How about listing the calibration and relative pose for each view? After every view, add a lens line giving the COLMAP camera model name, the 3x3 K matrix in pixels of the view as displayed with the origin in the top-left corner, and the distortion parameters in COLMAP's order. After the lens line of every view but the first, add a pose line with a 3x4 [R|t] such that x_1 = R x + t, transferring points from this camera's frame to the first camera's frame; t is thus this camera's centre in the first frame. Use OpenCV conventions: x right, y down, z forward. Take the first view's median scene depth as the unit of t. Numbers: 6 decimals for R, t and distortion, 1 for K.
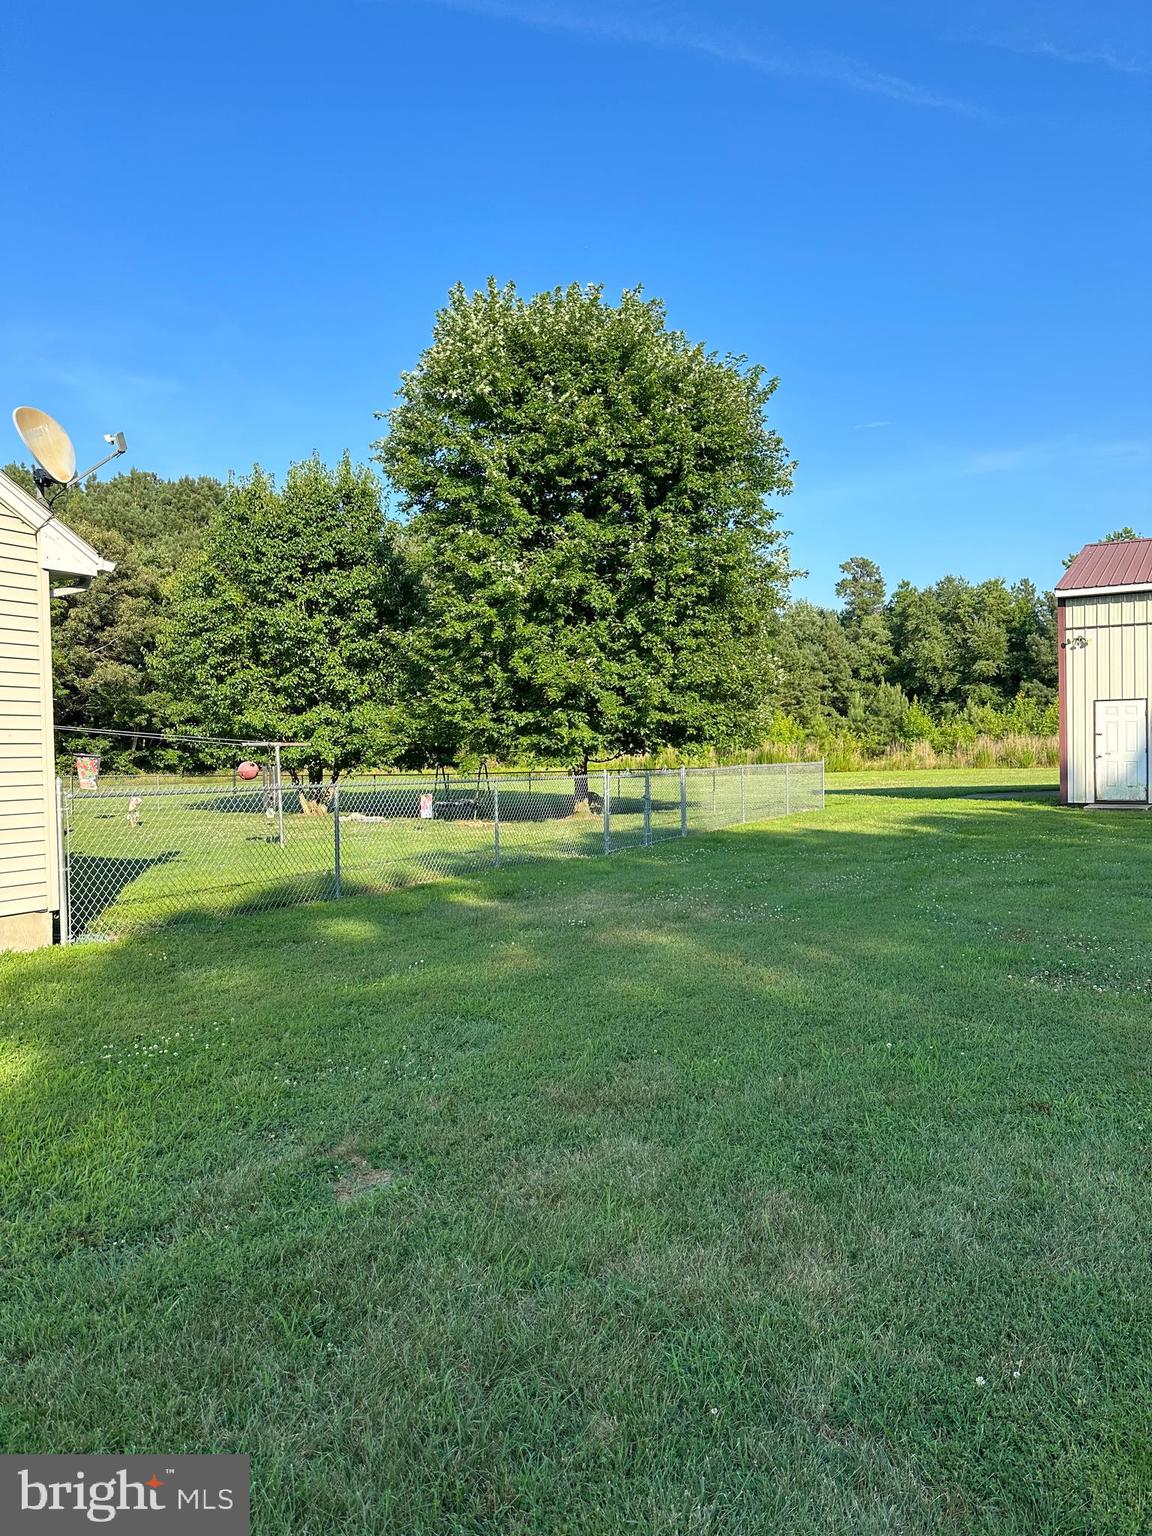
lens RADIAL K [[1070.1, 0, 589.1], [0, 1070.1, 780.7], [0, 0, 1]] dist [0.051990, -0.028827]
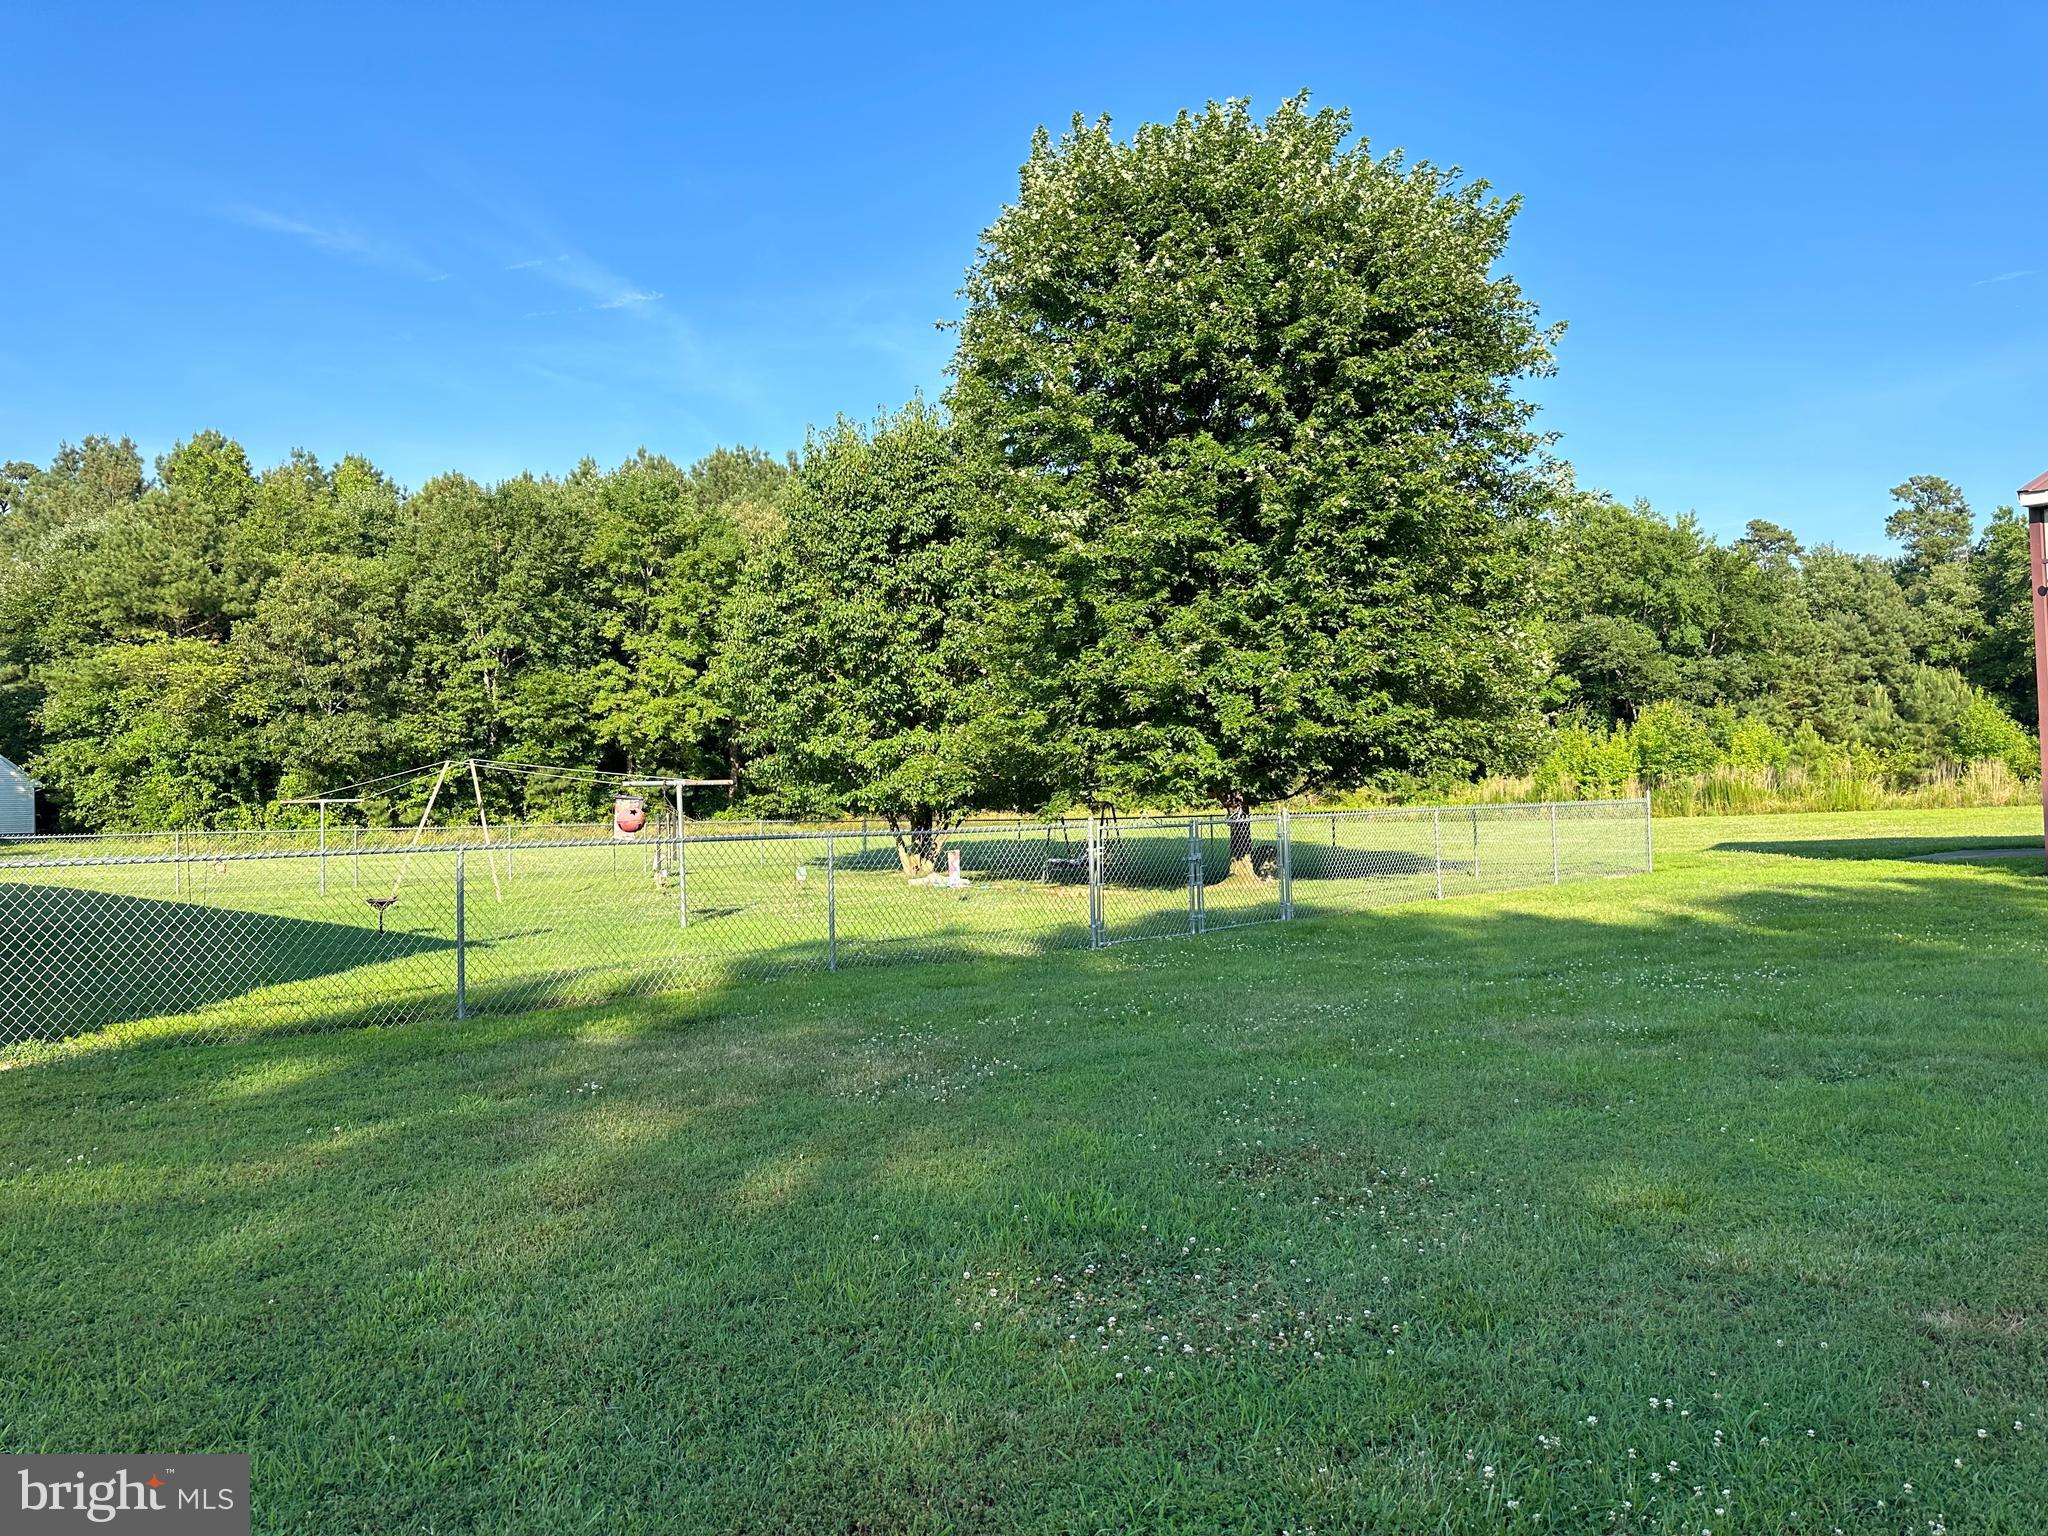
lens RADIAL K [[1426.9, 0, 1009.7], [0, 1426.9, 765.1], [0, 0, 1]] dist [0.051990, -0.028827]
pose [[0.945603, -0.016515, -0.324904, 0.145939], [0.003080, 0.999120, -0.041822, -0.002651], [0.325309, 0.038547, 0.944822, 0.102068]]
